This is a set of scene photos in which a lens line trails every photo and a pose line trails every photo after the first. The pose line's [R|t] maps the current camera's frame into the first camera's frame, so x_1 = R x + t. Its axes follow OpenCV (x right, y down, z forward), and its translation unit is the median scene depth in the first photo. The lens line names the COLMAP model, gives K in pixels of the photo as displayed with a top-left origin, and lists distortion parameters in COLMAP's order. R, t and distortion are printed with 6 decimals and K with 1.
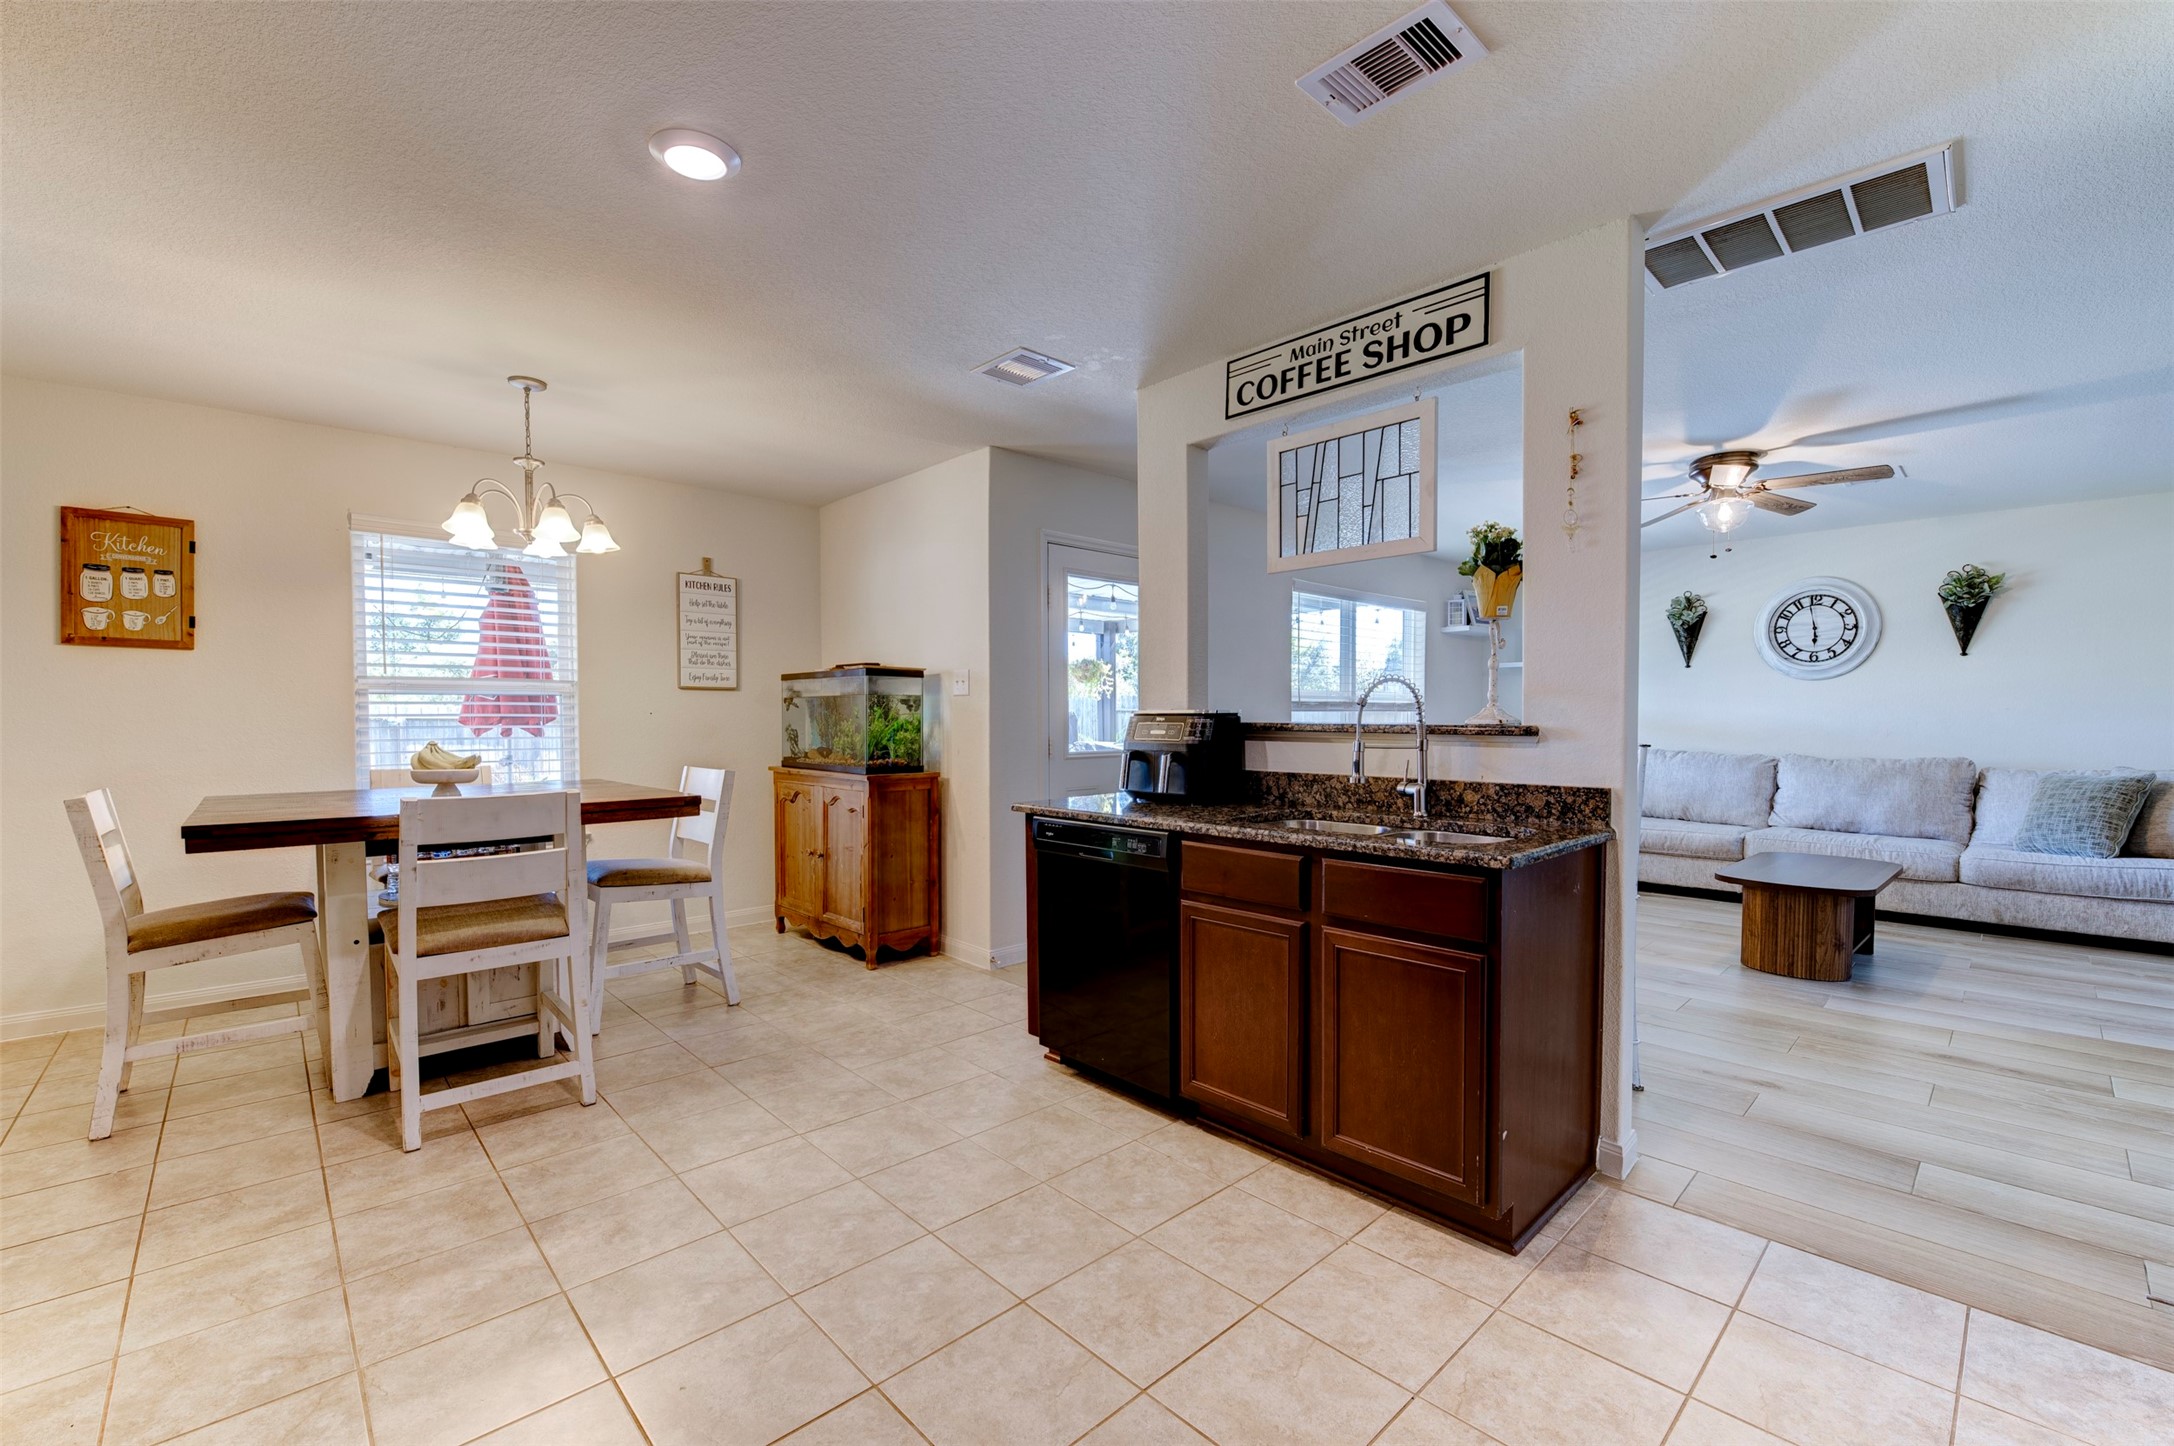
lens RADIAL K [[906.5, 0, 1098.6], [0, 906.5, 745.4], [0, 0, 1]] dist [-0.019506, -0.000178]
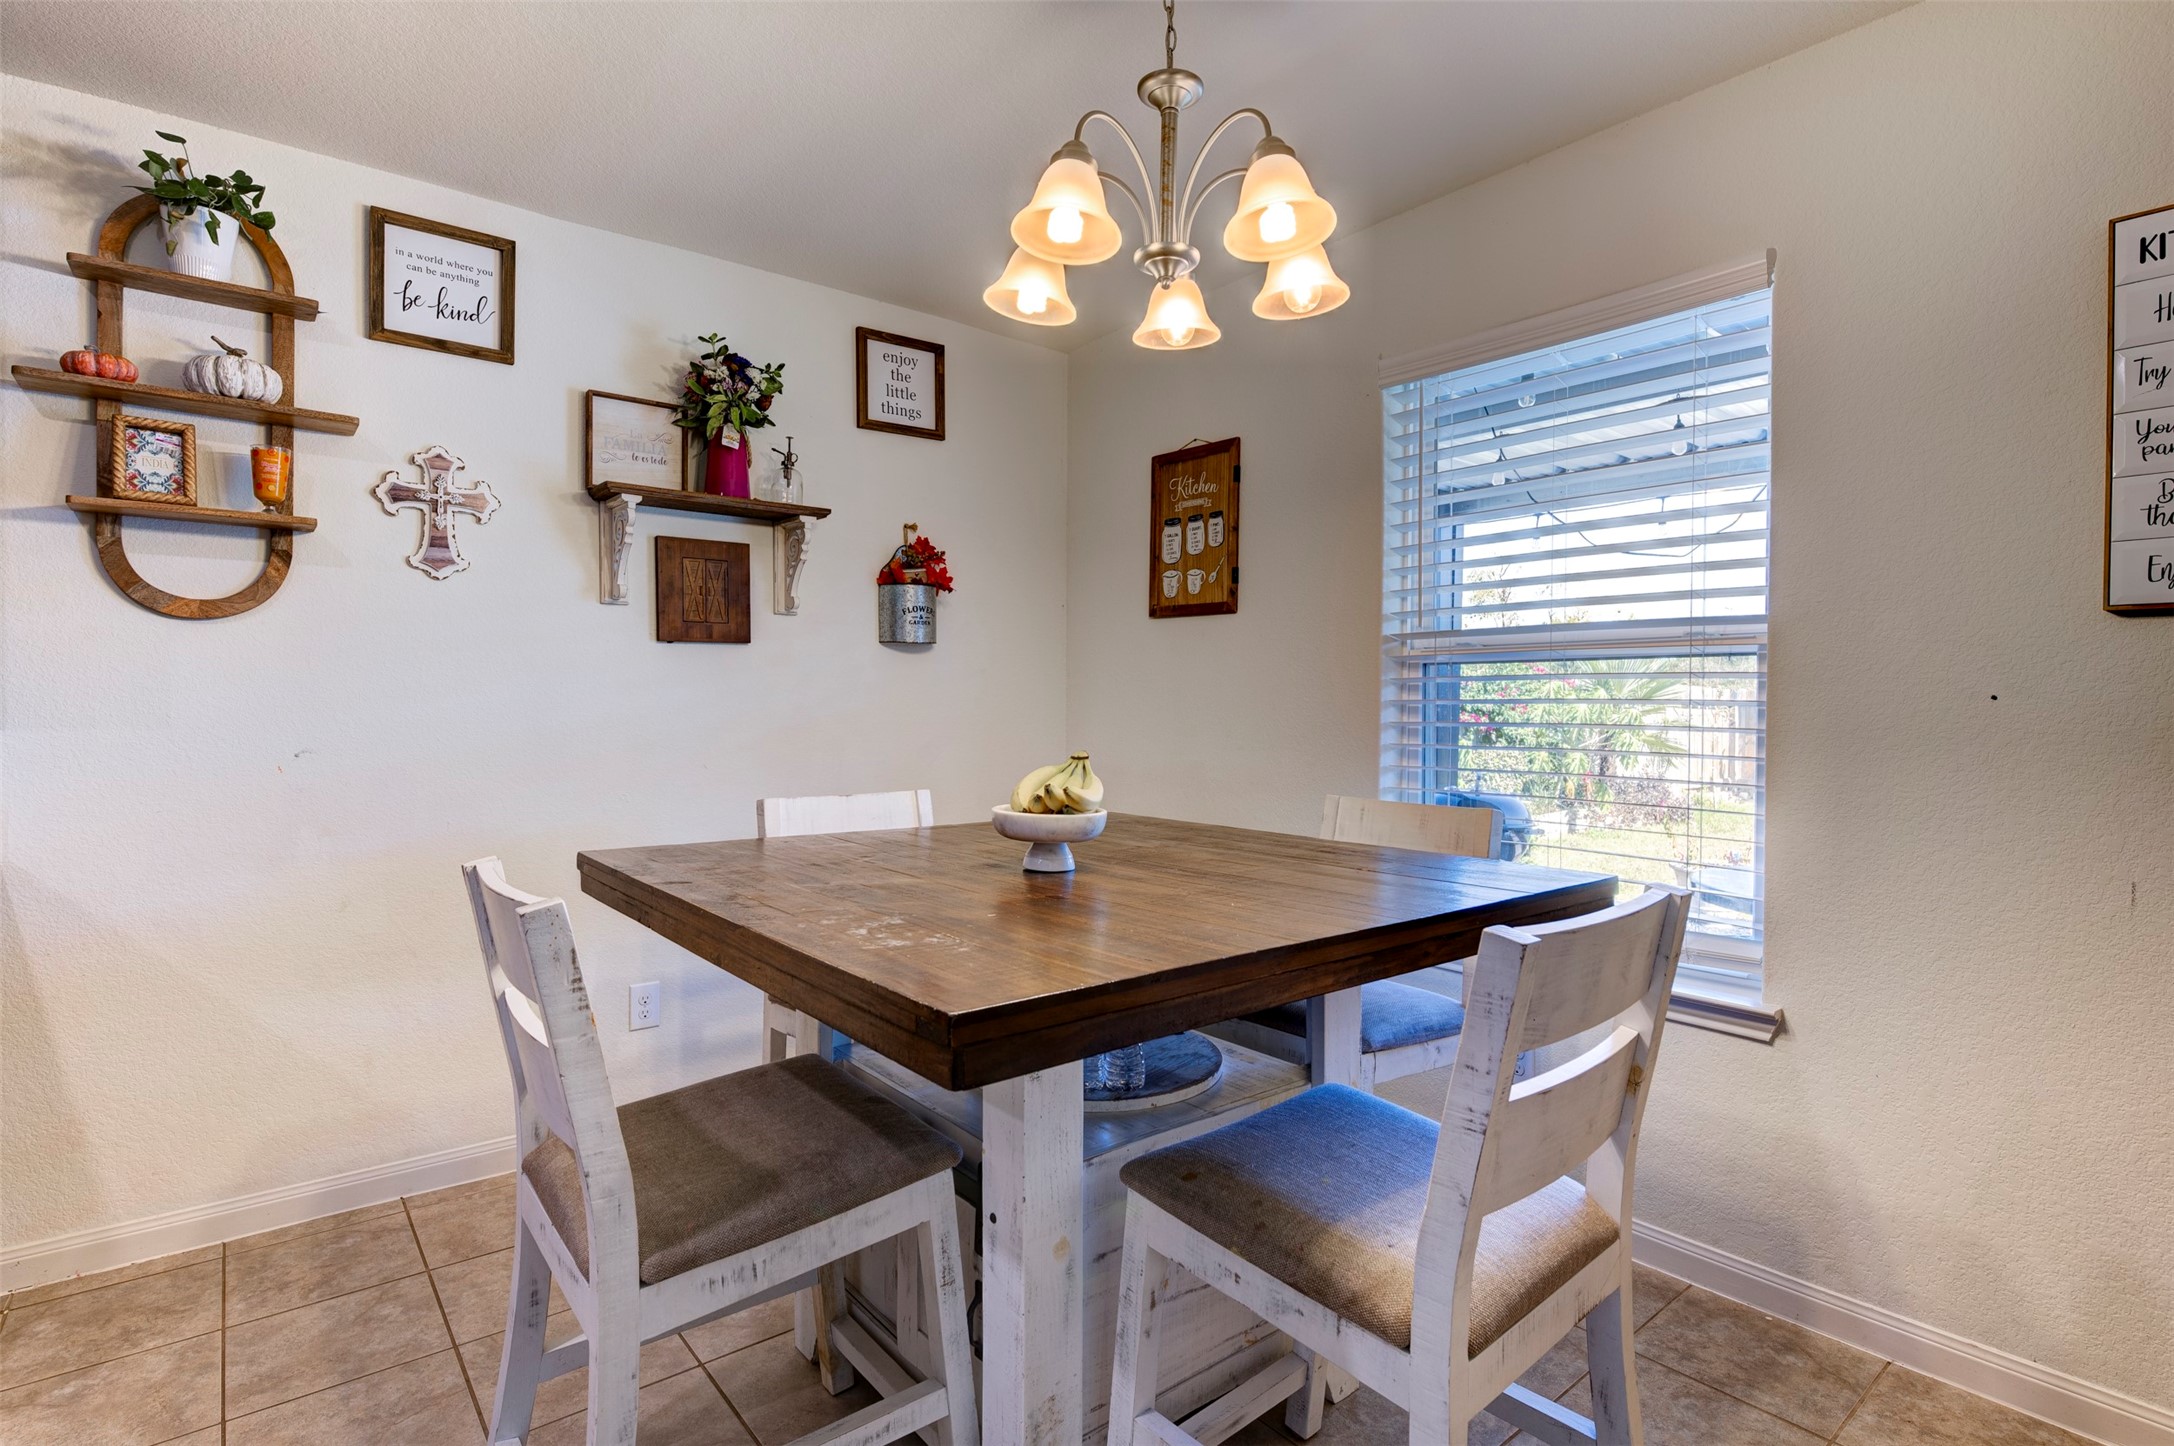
lens RADIAL K [[1054.9, 0, 1079.9], [0, 1054.9, 720.8], [0, 0, 1]] dist [-0.008108, -0.001955]
pose [[-0.071960, 0.017919, -0.997247, -0.108087], [-0.035746, 0.999150, 0.020532, -0.025323], [0.996767, 0.037125, -0.071258, 0.770727]]
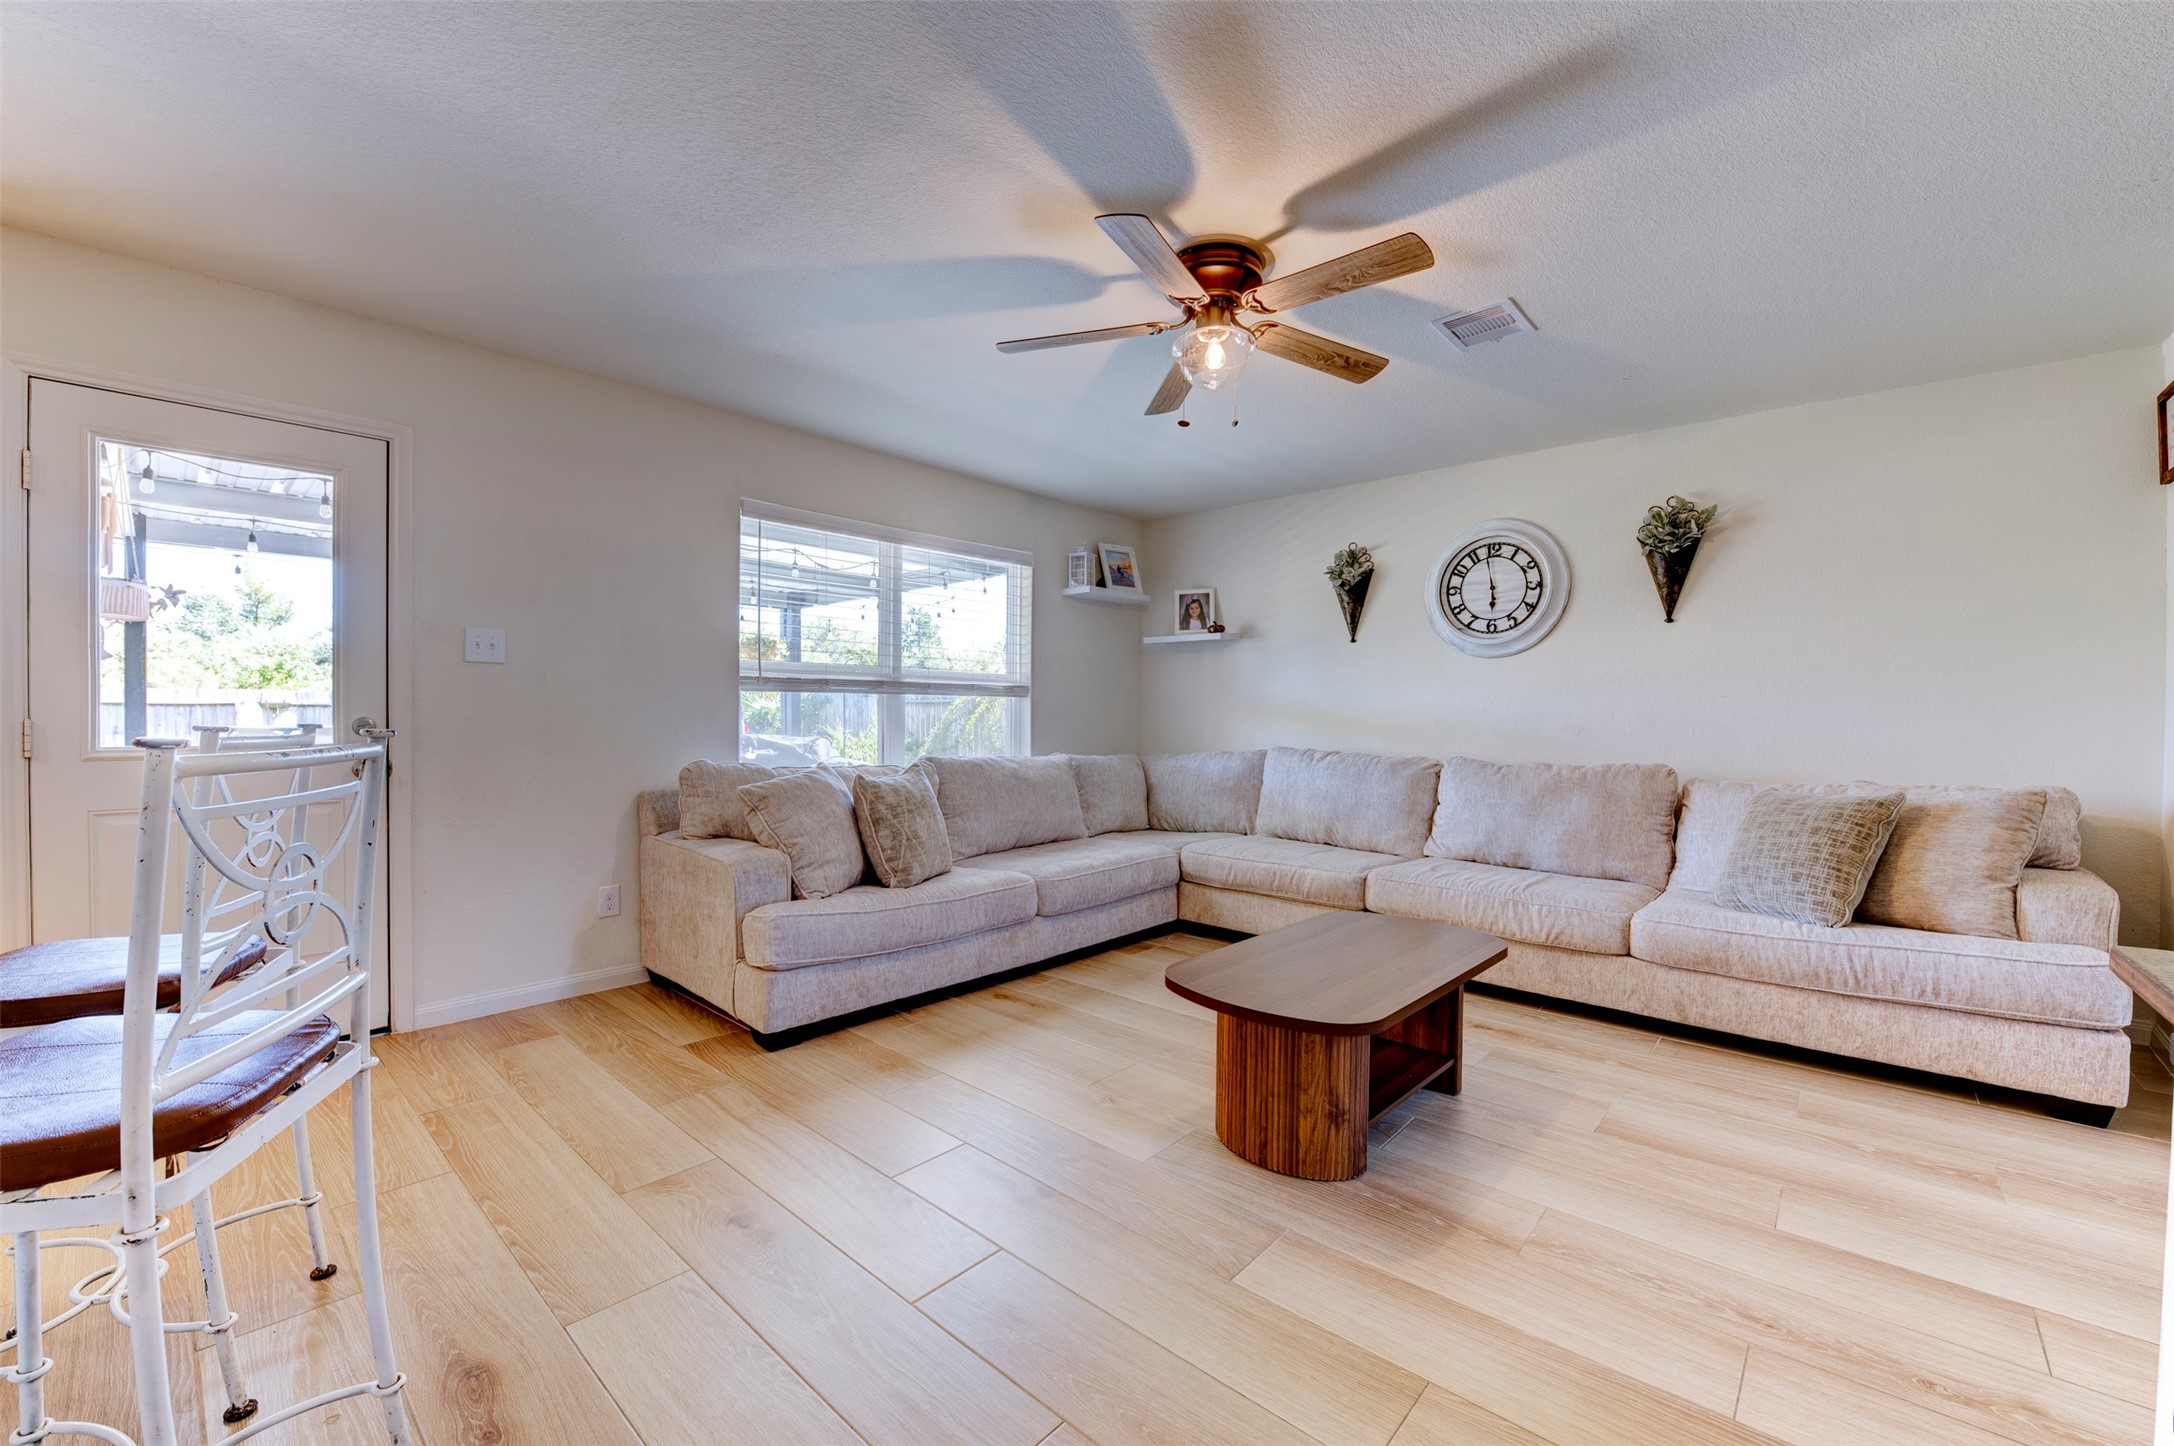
lens RADIAL K [[865.4, 0, 1089.3], [0, 865.4, 723.7], [0, 0, 1]] dist [-0.014991, -0.002323]
pose [[0.996922, 0.008703, 0.077919, 0.576853], [-0.007189, 0.999780, -0.019694, -0.002222], [-0.078073, 0.019073, 0.996765, 0.440323]]
